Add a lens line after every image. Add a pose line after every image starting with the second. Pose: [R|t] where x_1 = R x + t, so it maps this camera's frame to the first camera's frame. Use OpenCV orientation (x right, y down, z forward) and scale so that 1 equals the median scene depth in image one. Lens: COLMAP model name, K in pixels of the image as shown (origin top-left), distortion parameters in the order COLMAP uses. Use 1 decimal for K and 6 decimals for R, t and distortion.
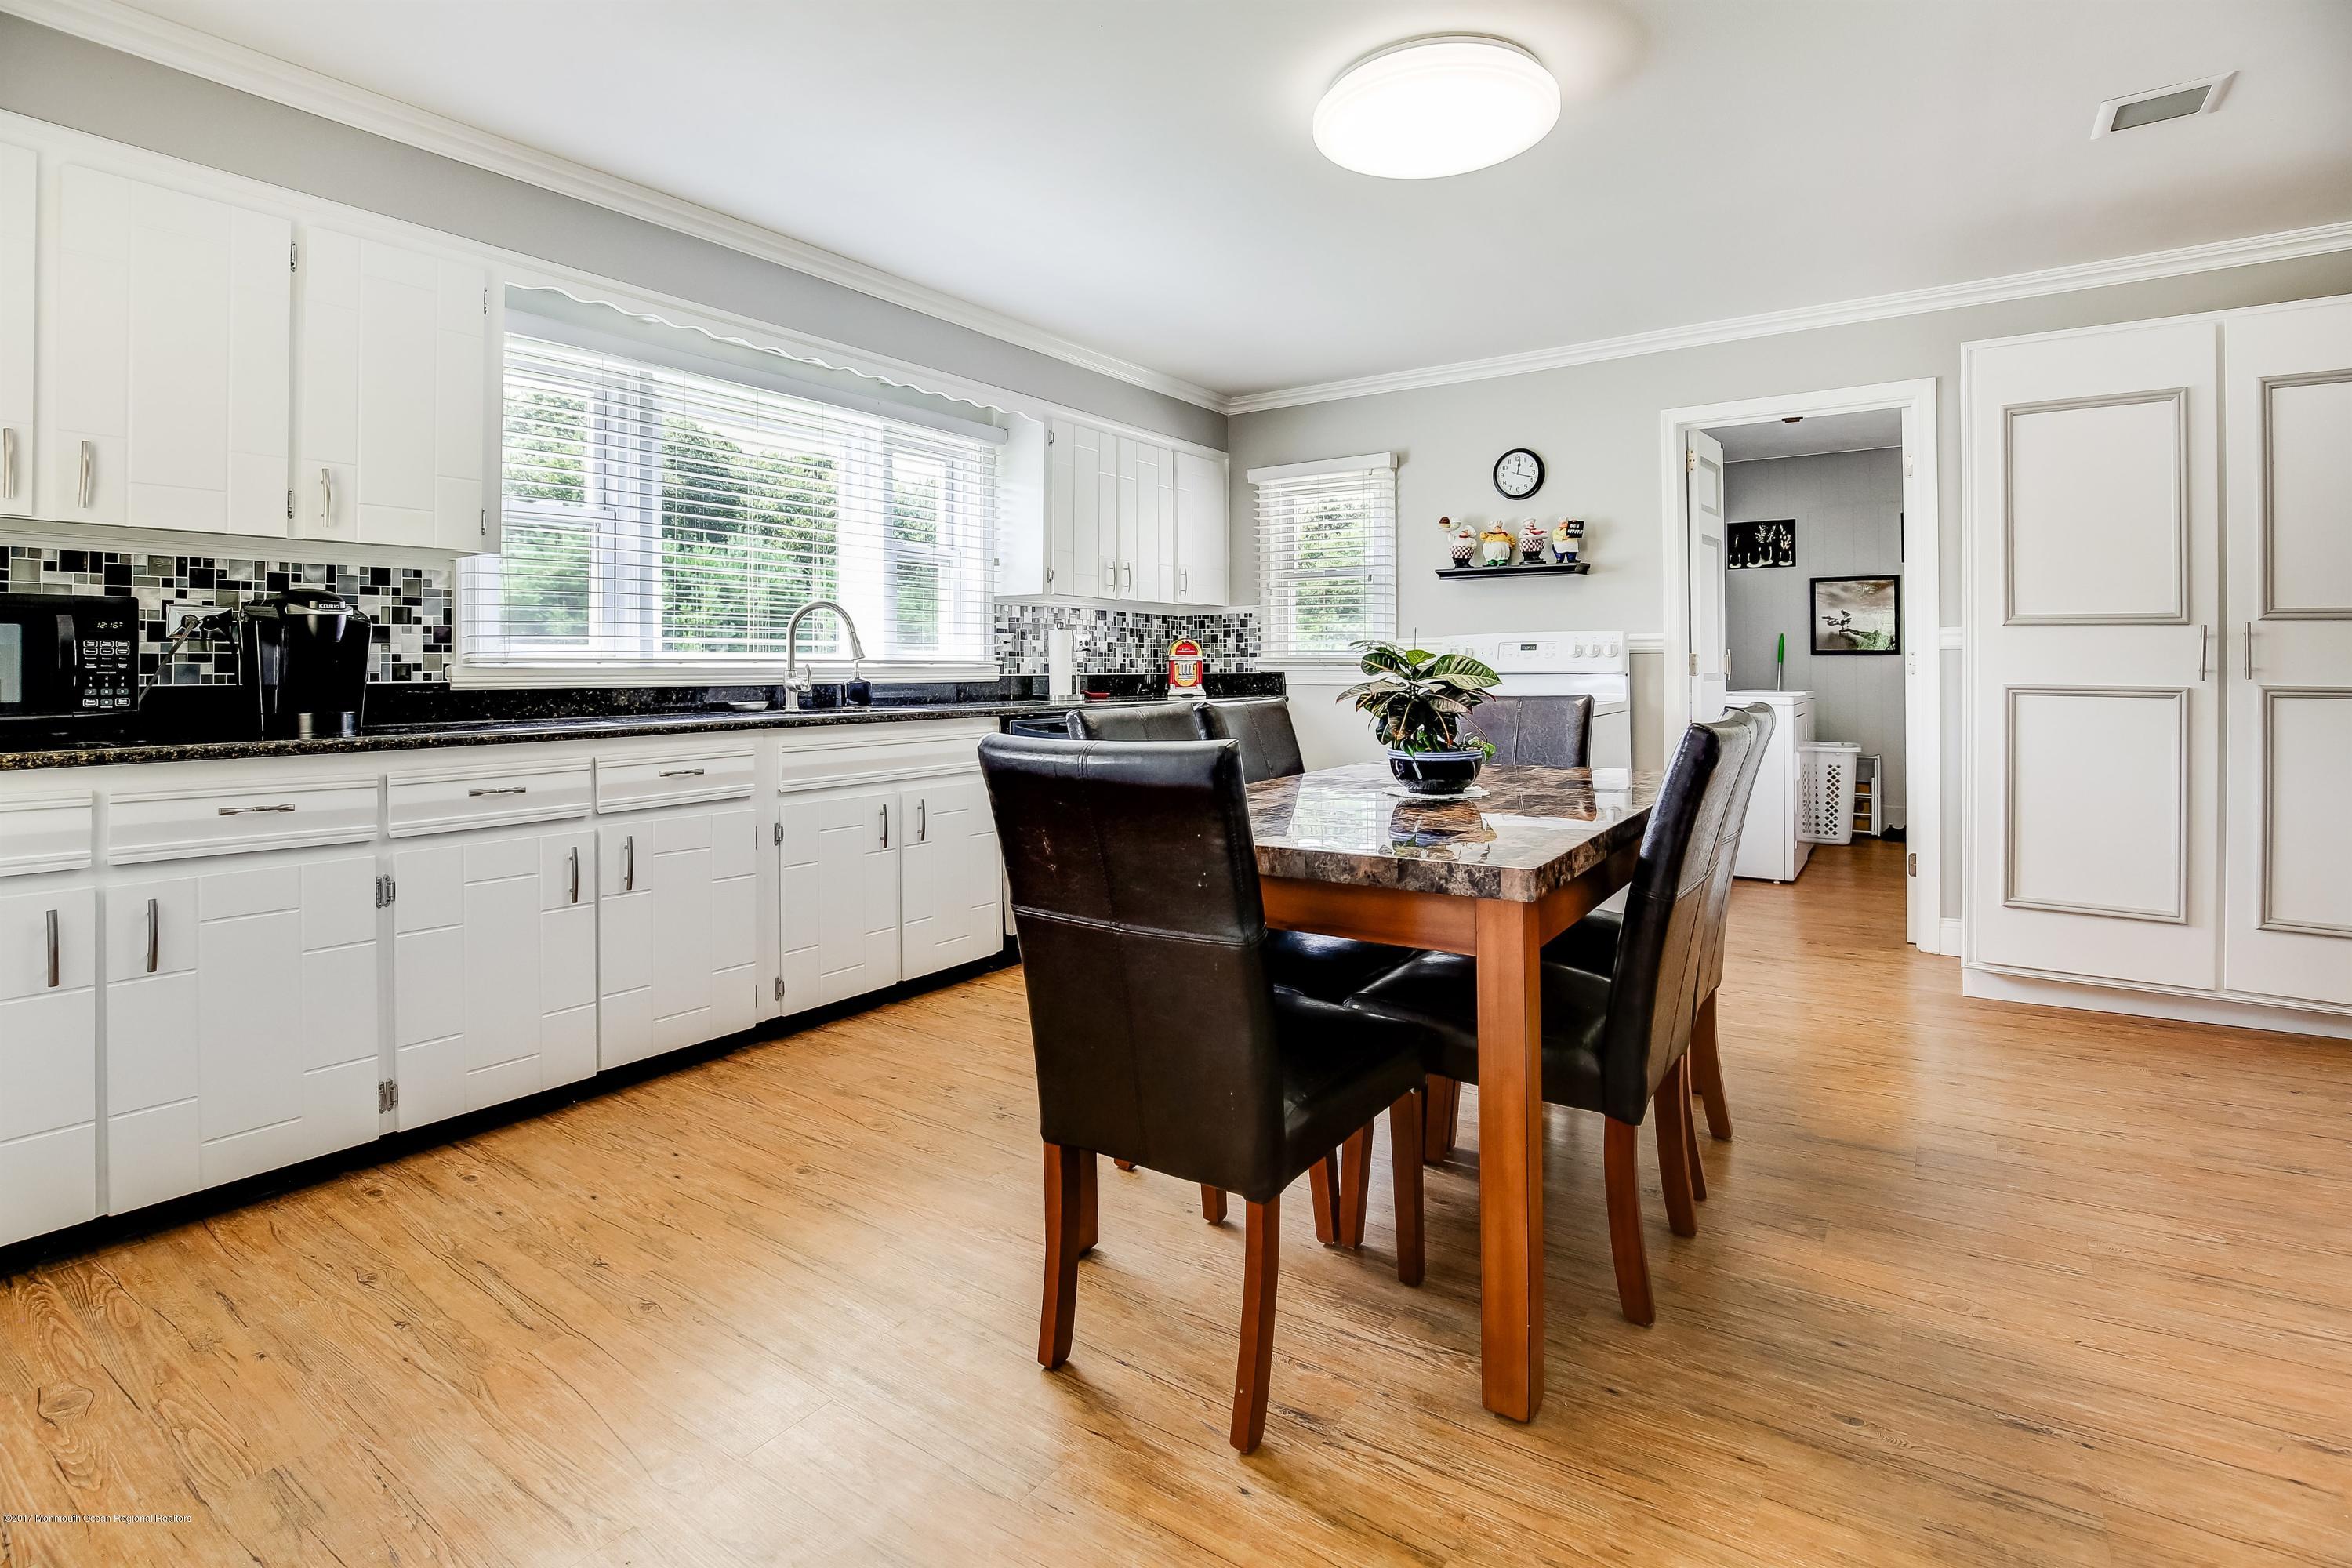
lens RADIAL K [[1118.9, 0, 1165.9], [0, 1118.9, 698.1], [0, 0, 1]] dist [-0.024246, 0.000030]
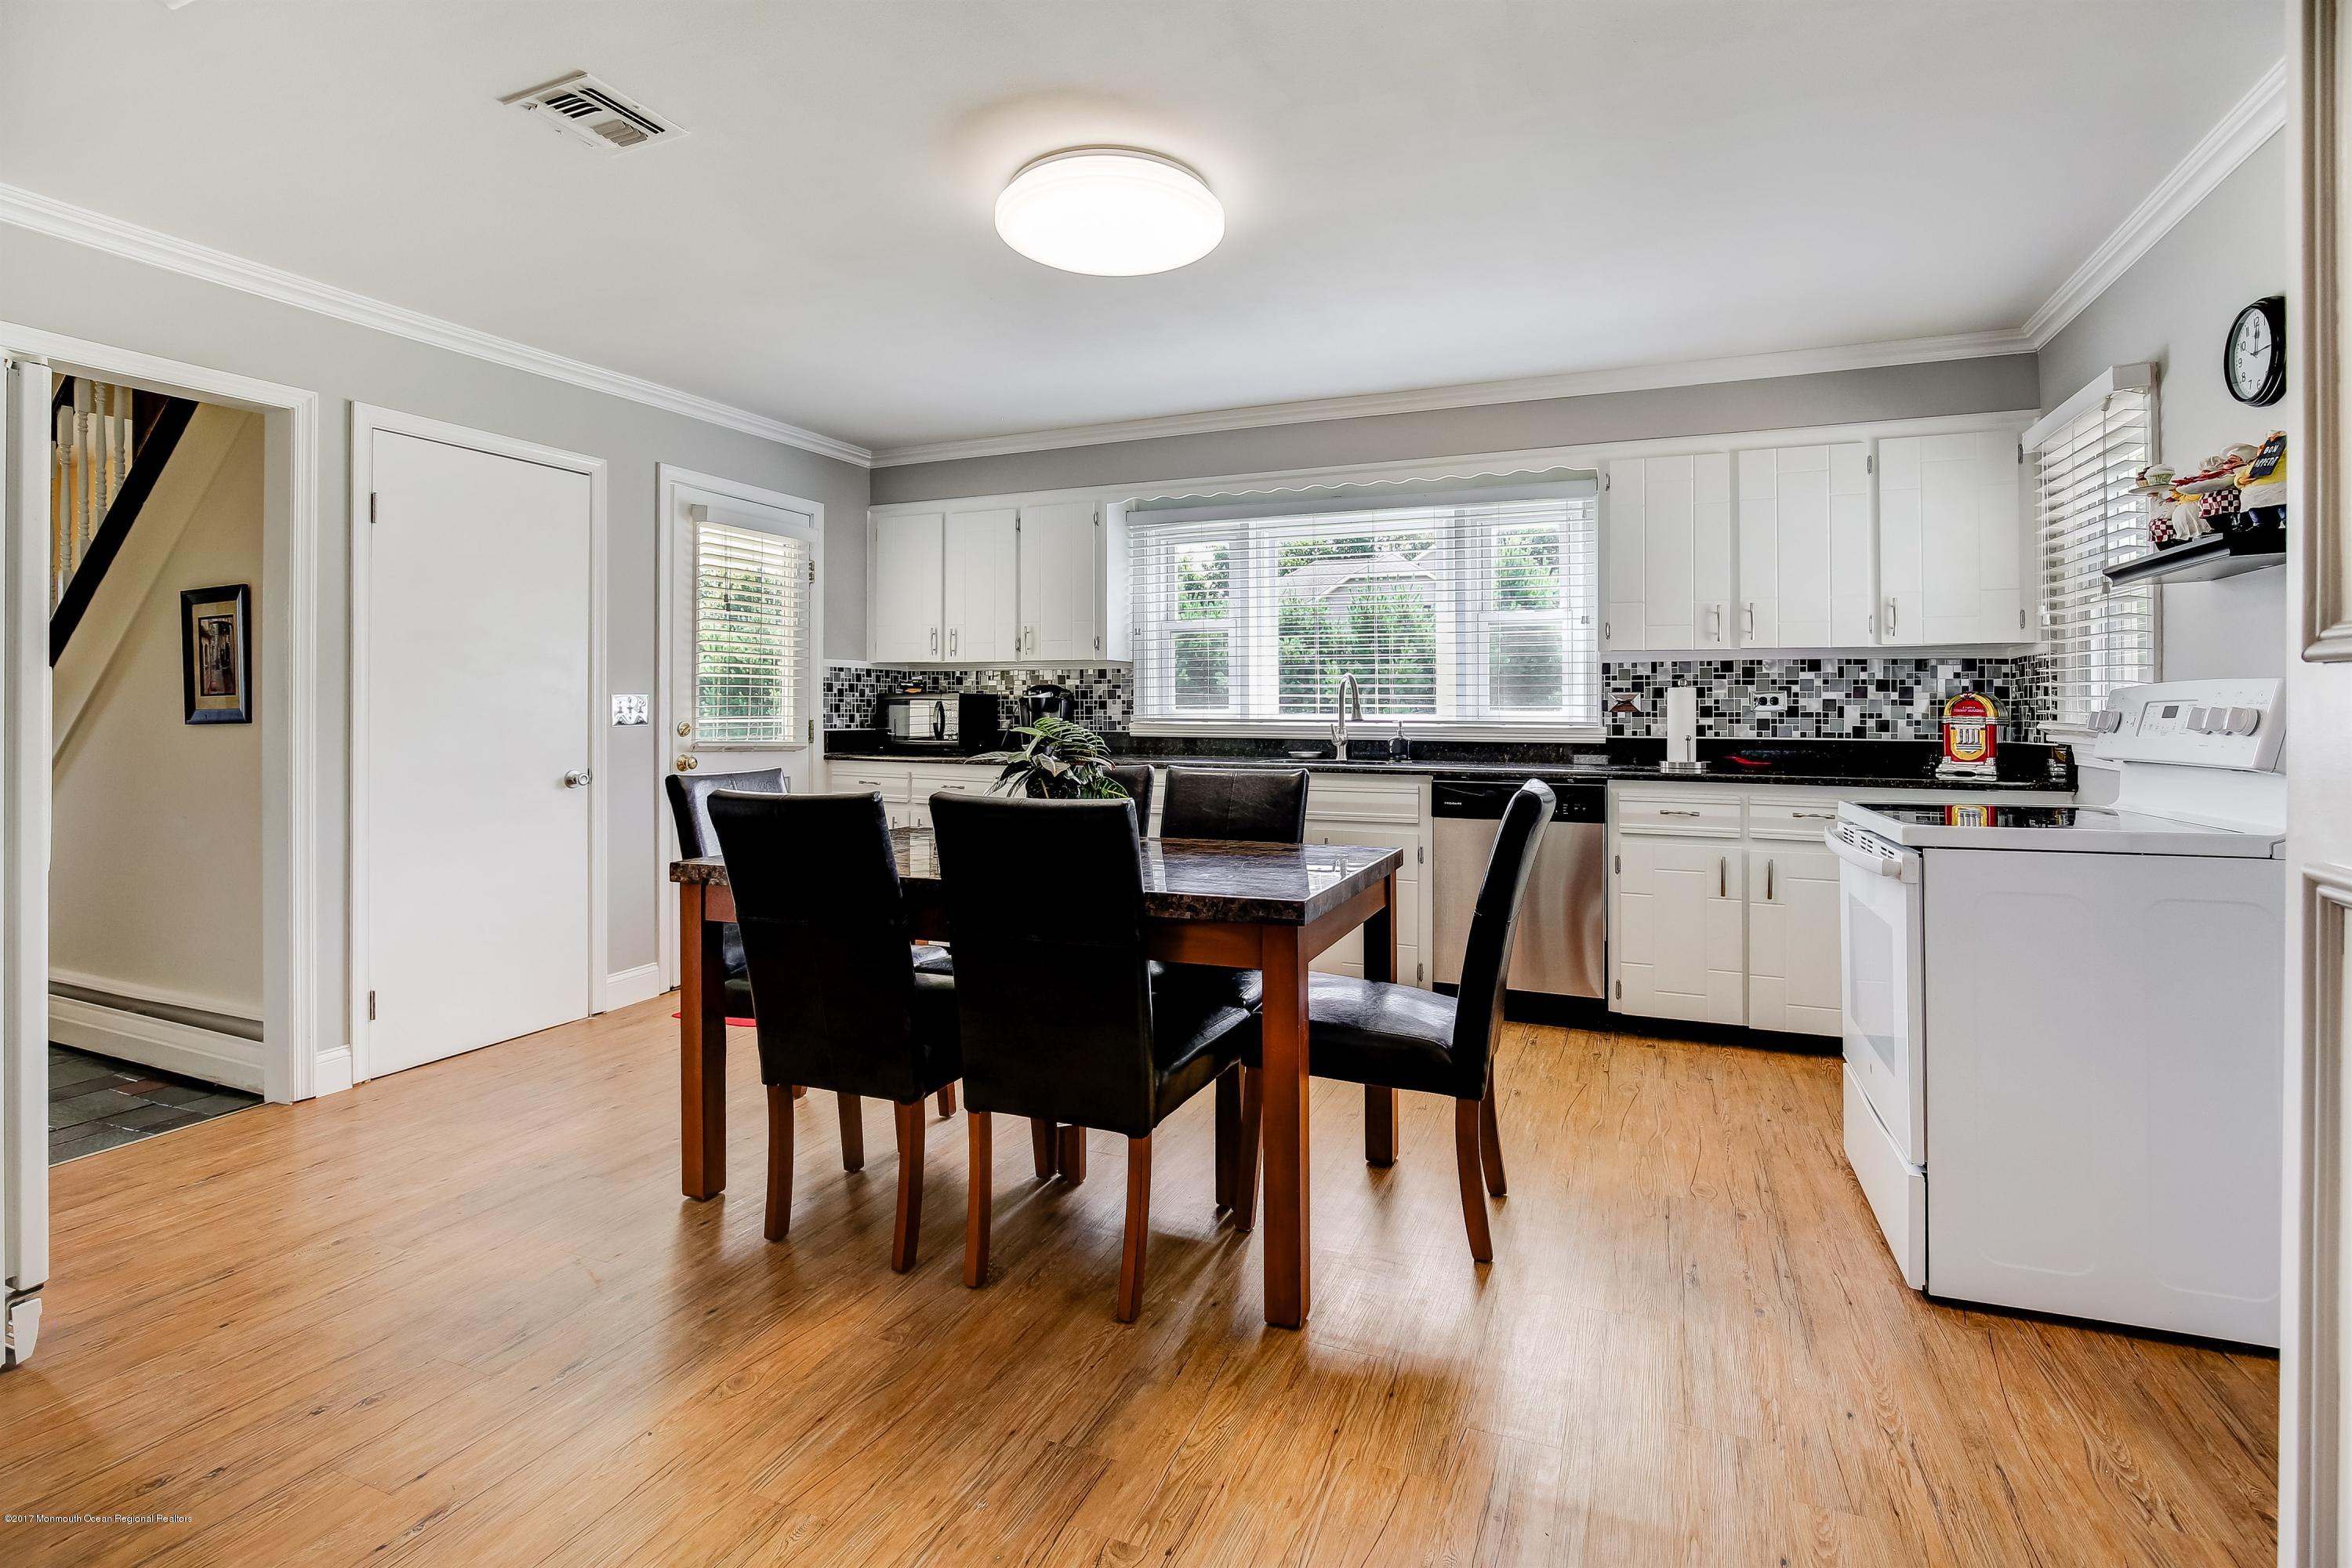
lens RADIAL K [[1078.0, 0, 1179.6], [0, 1078.0, 718.4], [0, 0, 1]] dist [-0.000317, -0.000056]
pose [[0.223697, 0.001067, -0.974658, 0.641104], [-0.036255, 0.999316, -0.007227, -0.015987], [0.973984, 0.036953, 0.223583, 0.428066]]
